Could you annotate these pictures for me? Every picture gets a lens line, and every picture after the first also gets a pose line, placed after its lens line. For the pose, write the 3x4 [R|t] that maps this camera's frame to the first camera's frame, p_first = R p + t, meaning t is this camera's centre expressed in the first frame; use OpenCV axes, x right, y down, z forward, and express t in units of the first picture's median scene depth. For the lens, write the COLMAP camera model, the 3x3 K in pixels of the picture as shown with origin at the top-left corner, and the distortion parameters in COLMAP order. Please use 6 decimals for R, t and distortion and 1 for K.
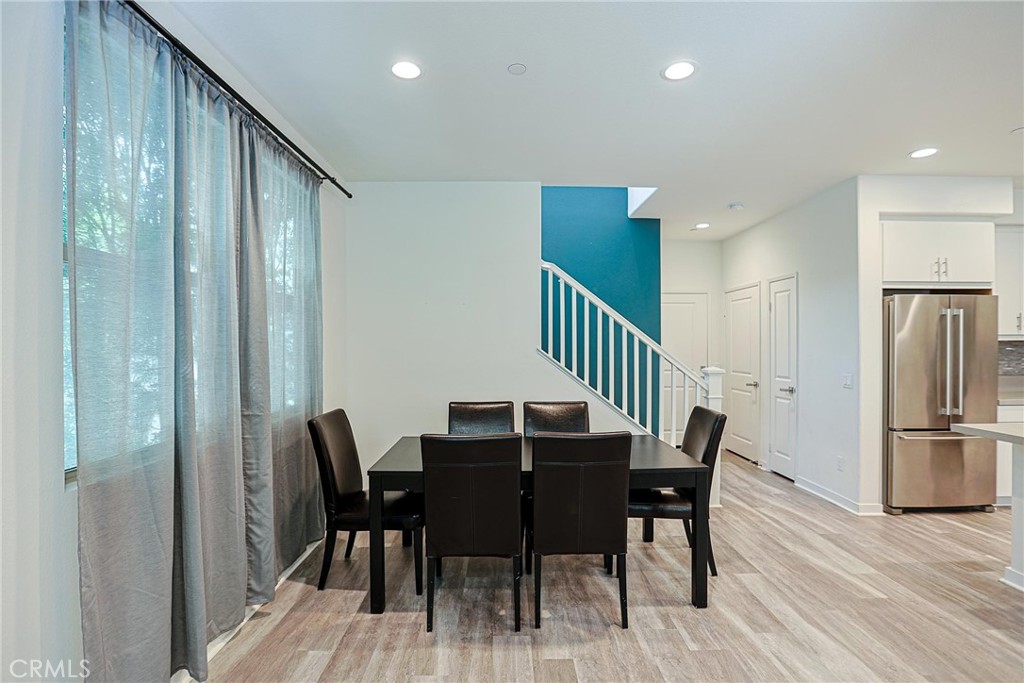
lens RADIAL K [[498.6, 0, 509.9], [0, 498.6, 341.4], [0, 0, 1]] dist [-0.045124, 0.013607]
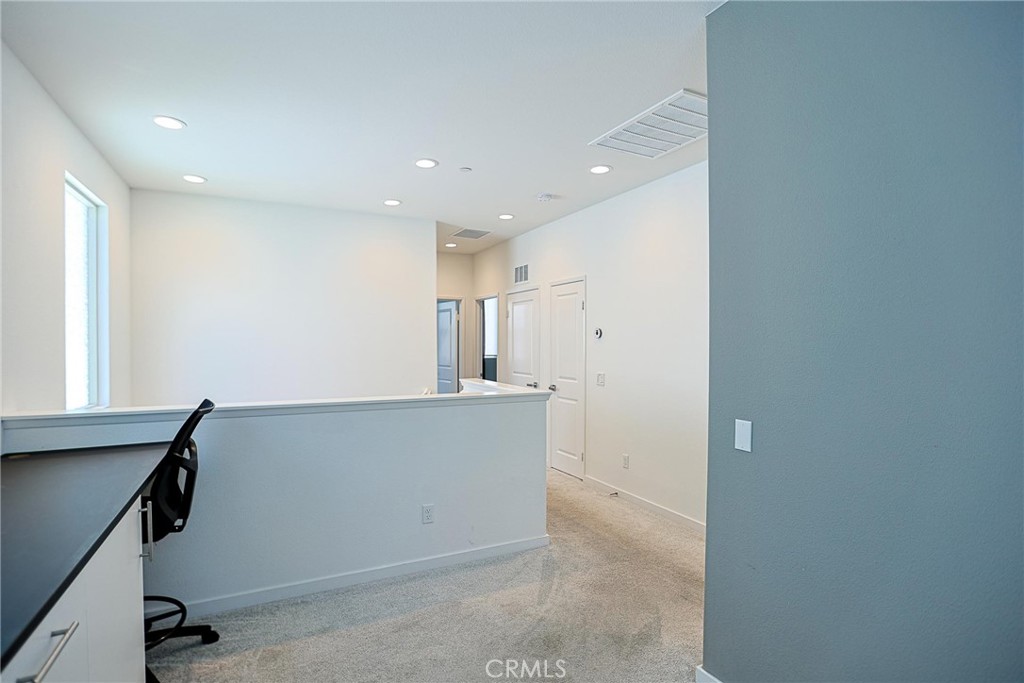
lens RADIAL K [[498.6, 0, 512.9], [0, 498.6, 344.0], [0, 0, 1]] dist [-0.045124, 0.013607]
pose [[0.900138, 0.006034, 0.435563, -0.002018], [-0.007280, 0.999973, 0.001193, 0.000840], [-0.435544, -0.004245, 0.900158, 0.130242]]
